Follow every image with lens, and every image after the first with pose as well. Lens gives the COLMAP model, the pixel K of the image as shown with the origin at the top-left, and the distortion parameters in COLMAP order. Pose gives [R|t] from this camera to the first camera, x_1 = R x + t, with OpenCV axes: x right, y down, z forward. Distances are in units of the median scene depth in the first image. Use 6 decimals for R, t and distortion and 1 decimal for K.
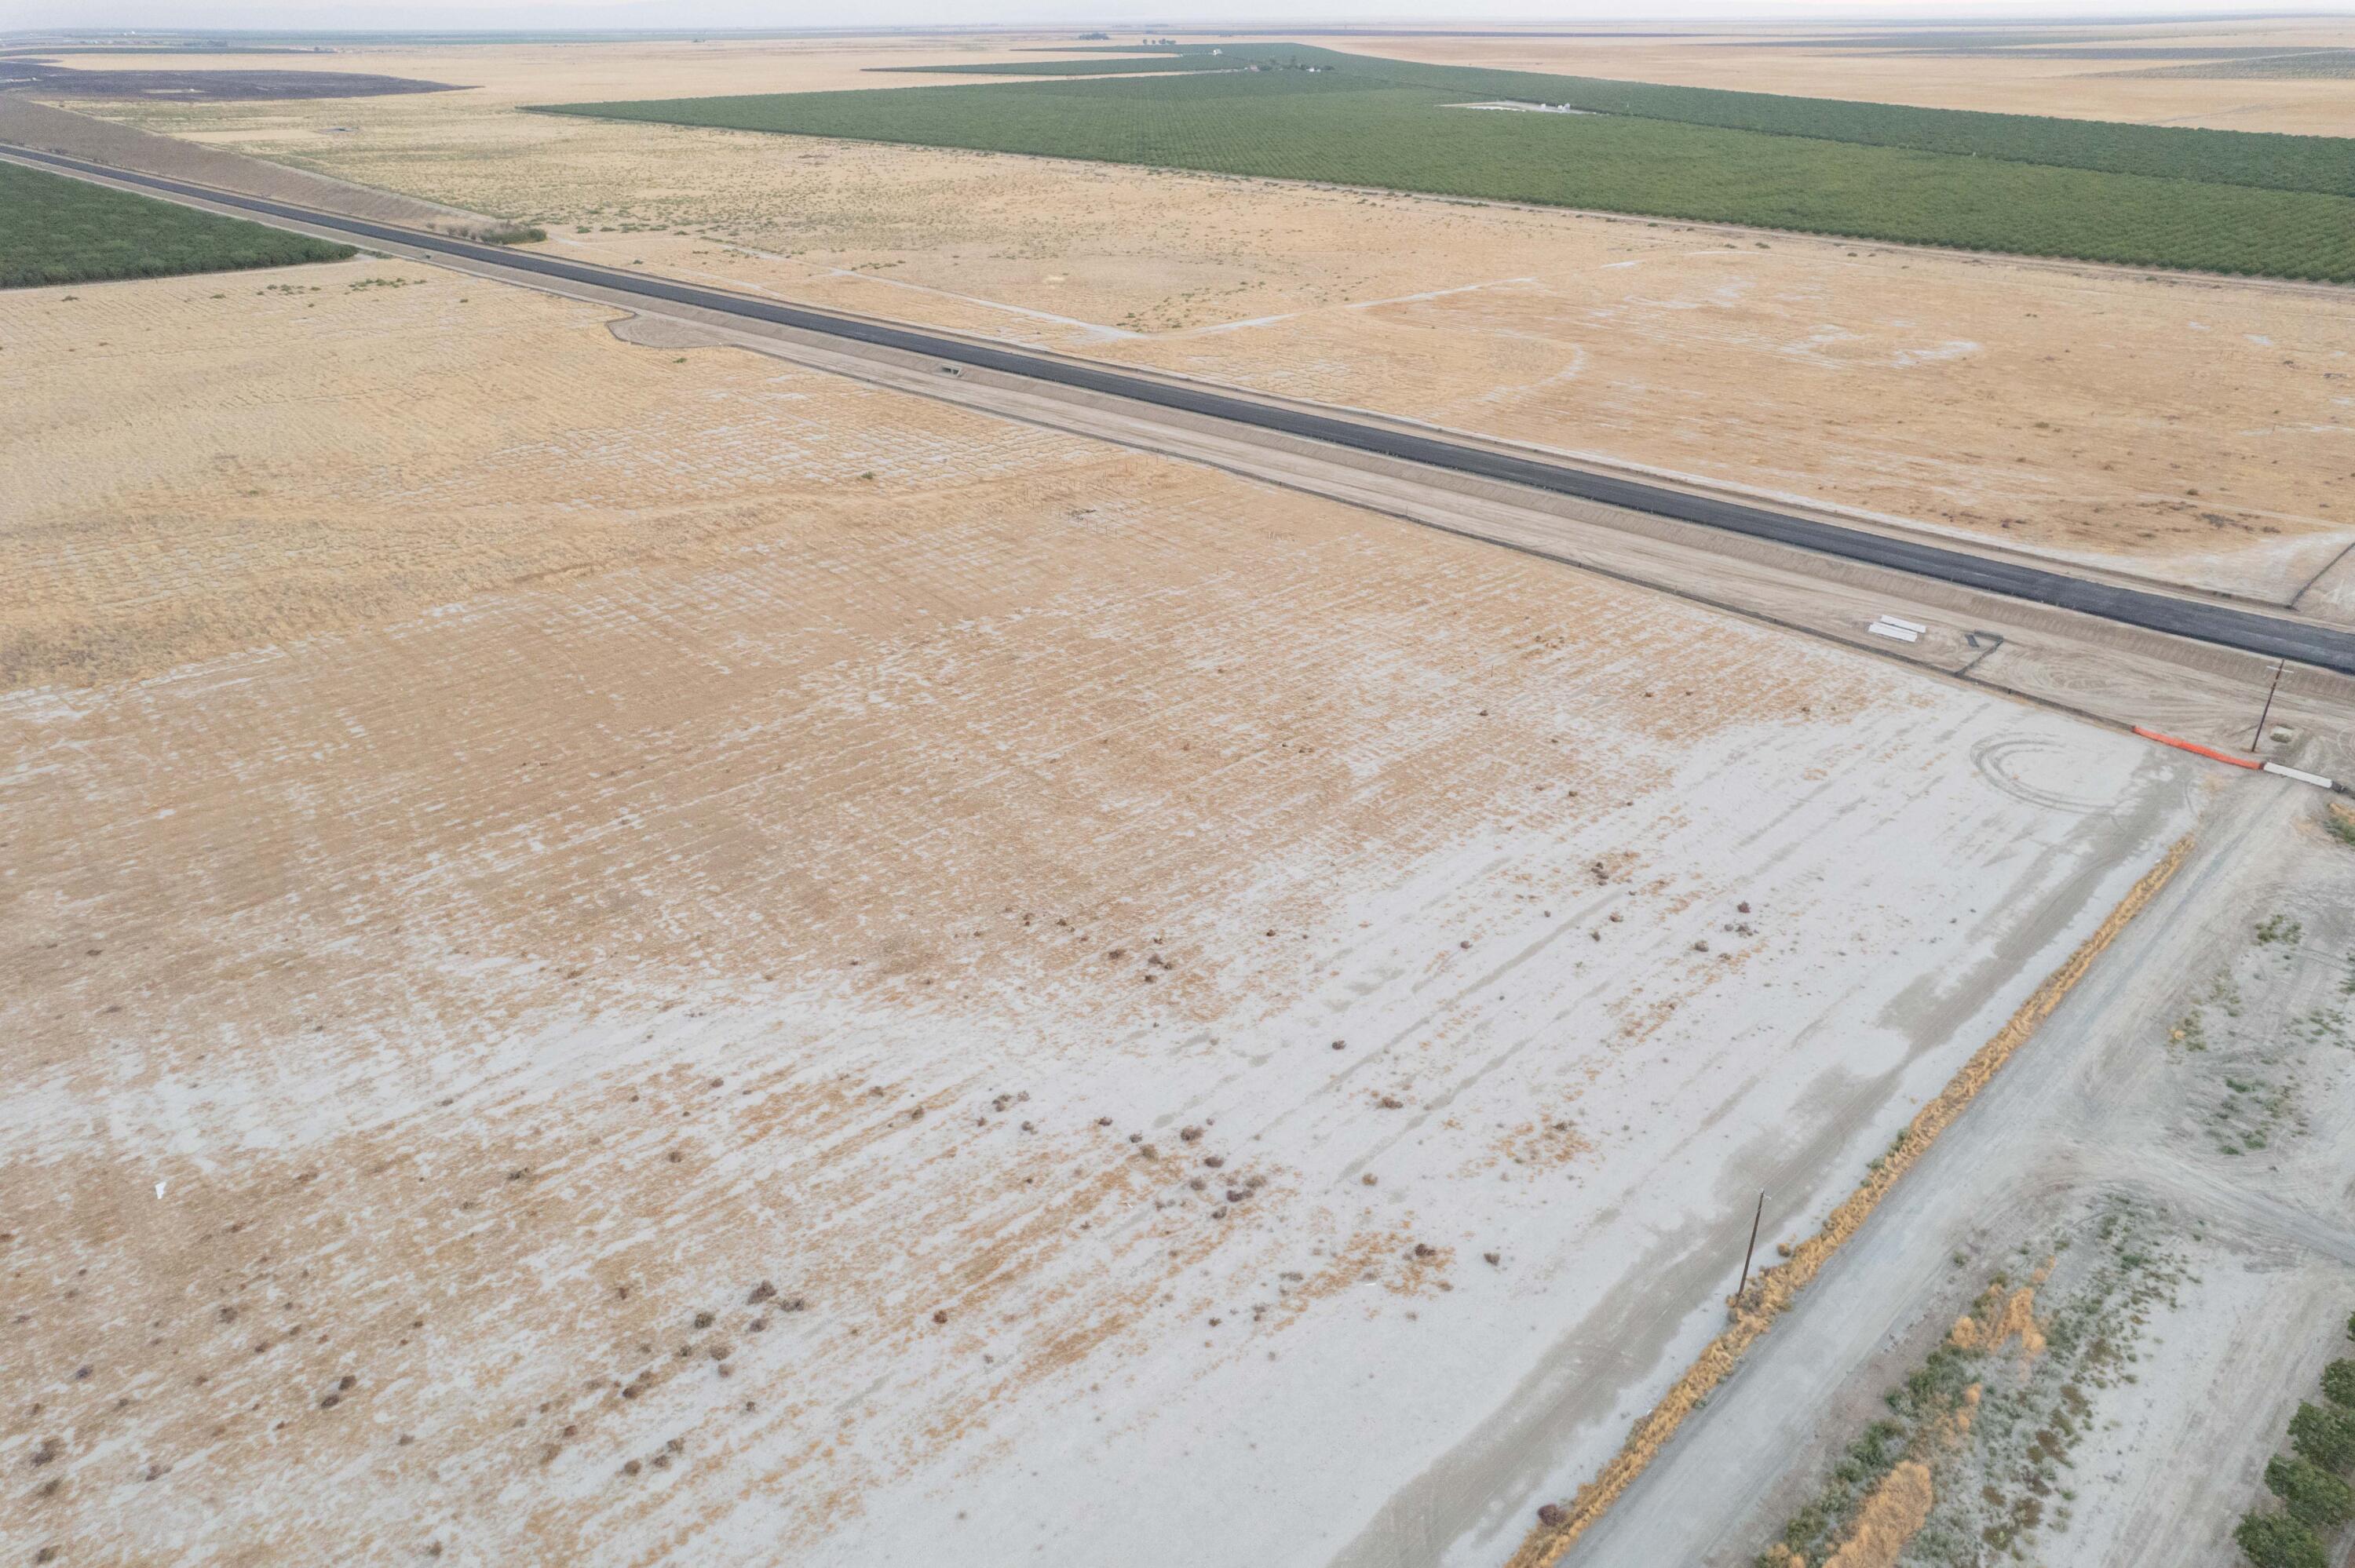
lens RADIAL K [[1510.2, 0, 1201.4], [0, 1510.2, 786.4], [0, 0, 1]] dist [-0.067124, 0.067886]
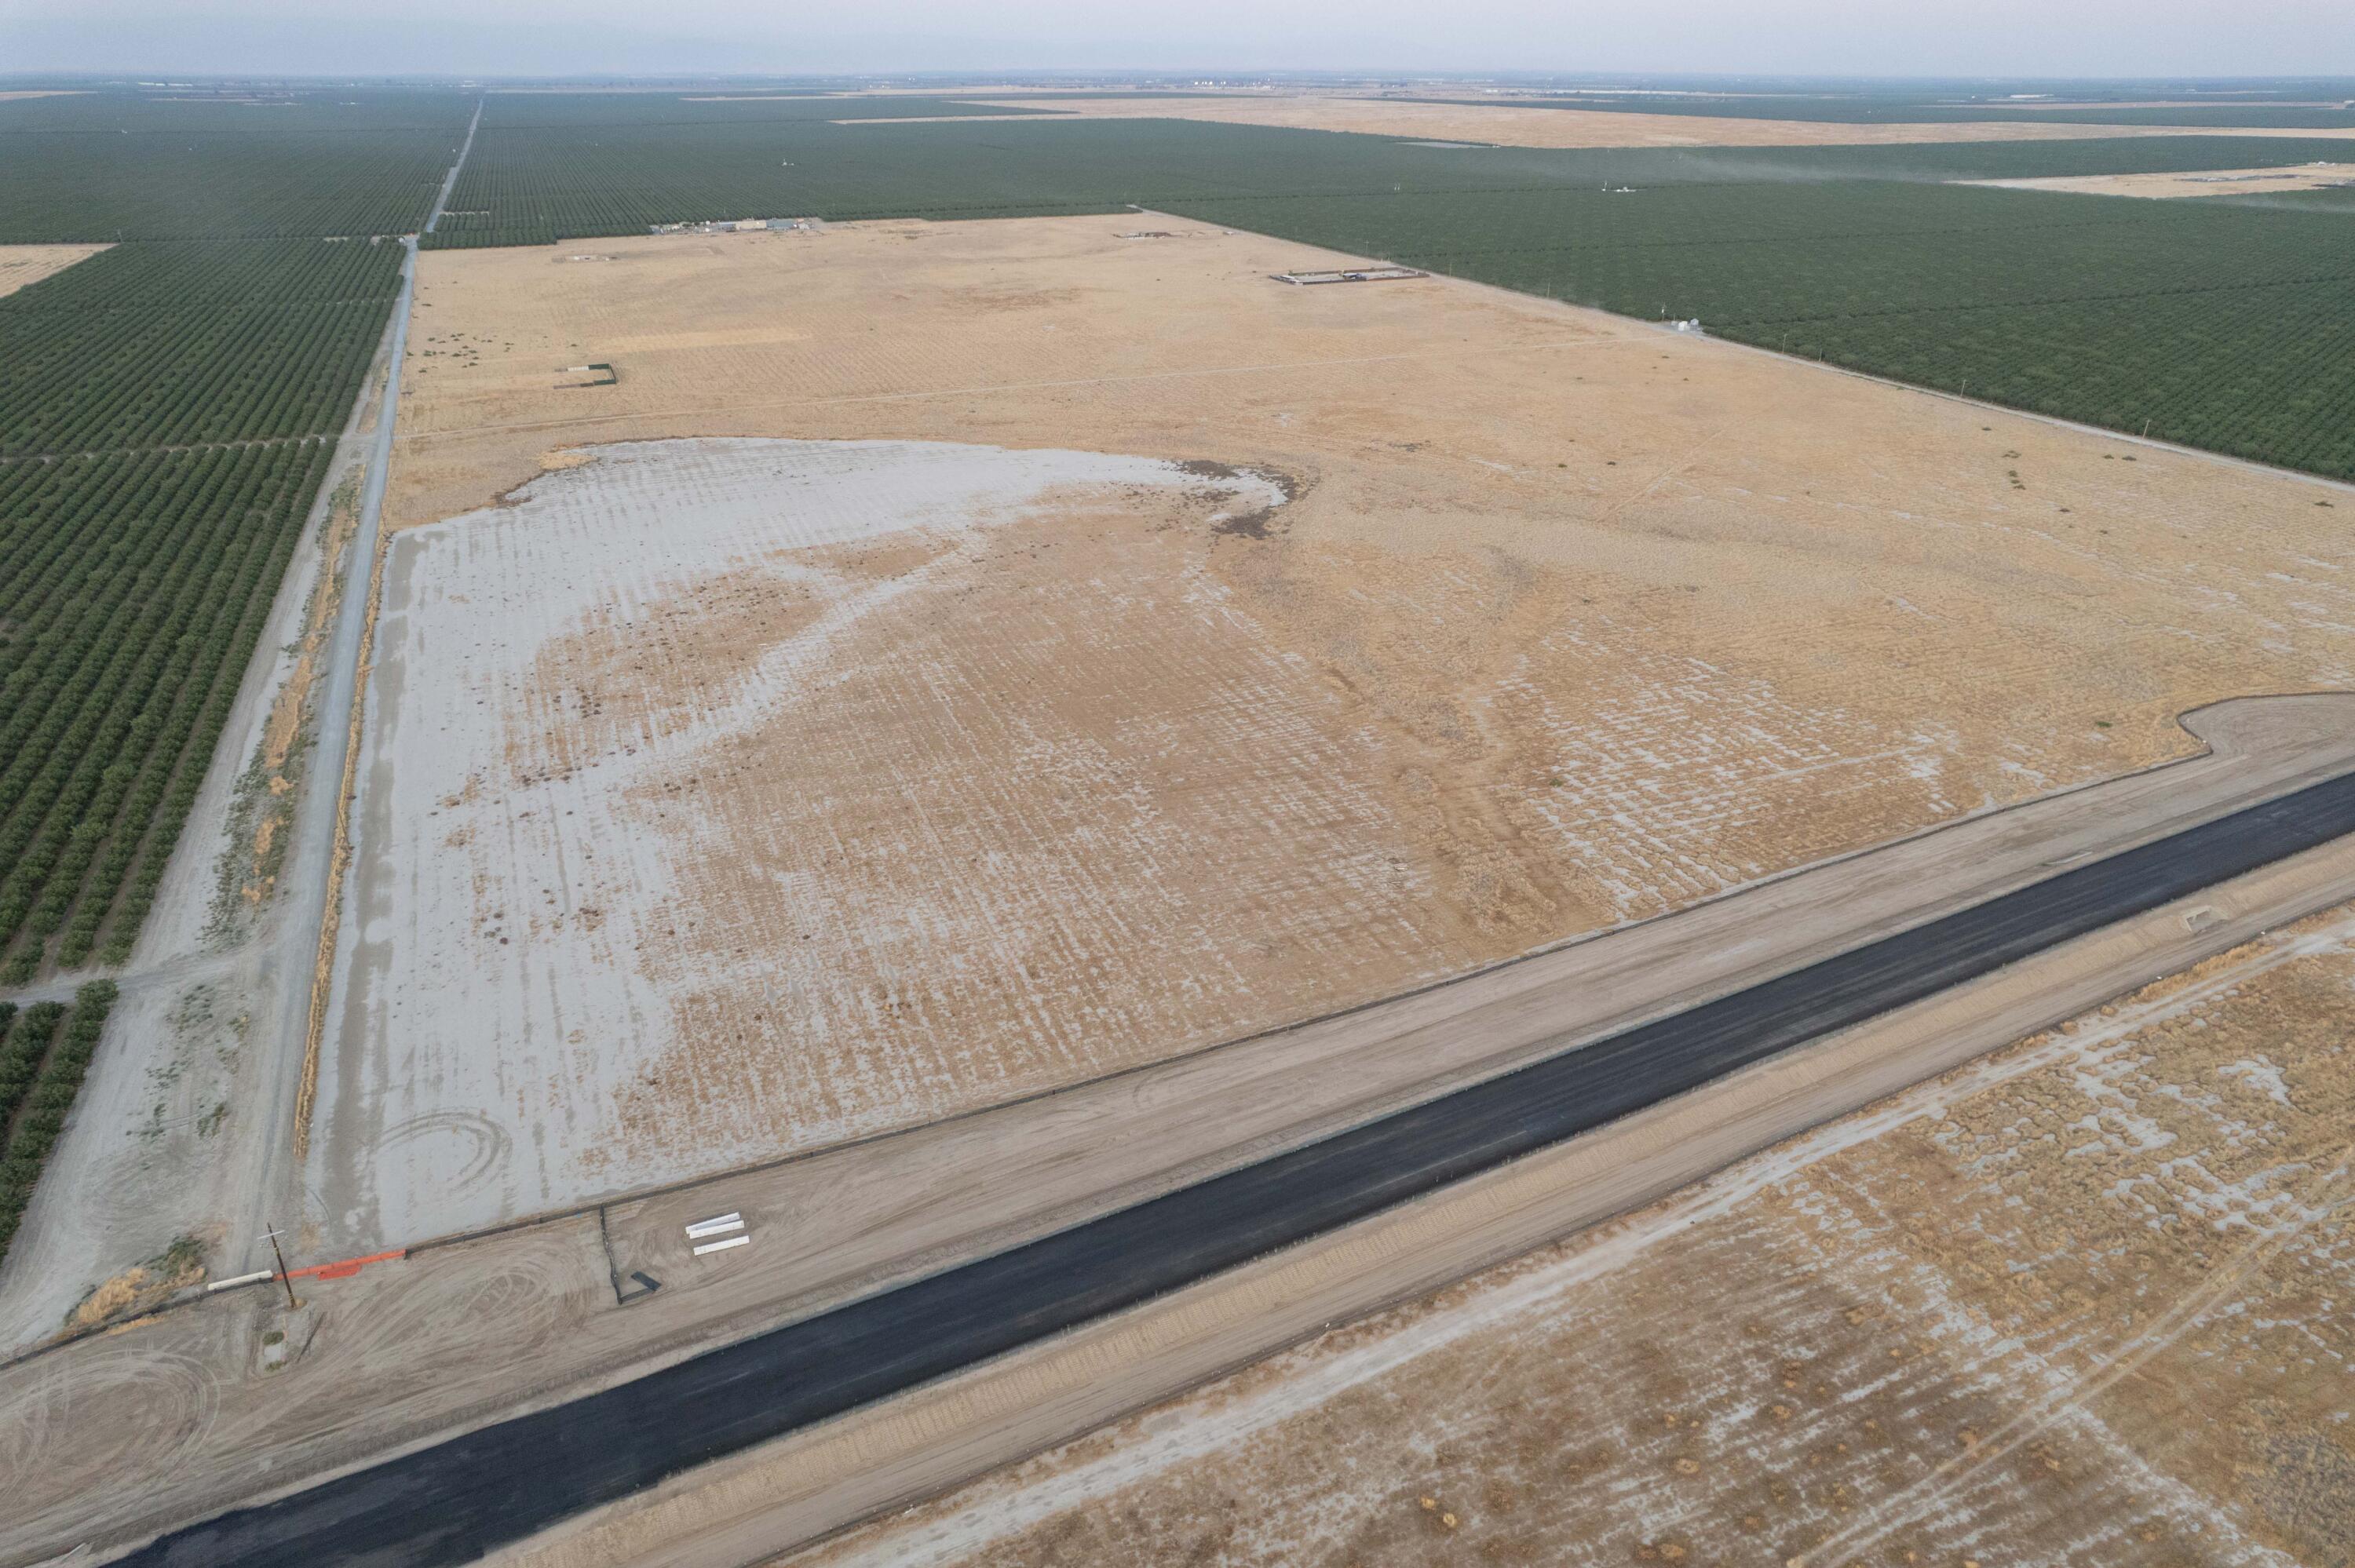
lens RADIAL K [[1510.2, 0, 1194.5], [0, 1510.2, 785.7], [0, 0, 1]] dist [-0.067124, 0.067886]
pose [[-0.331813, 0.416256, -0.846541, 1.276372], [-0.431907, 0.730765, 0.528620, -1.110839], [0.838664, 0.541029, -0.062693, 1.466990]]
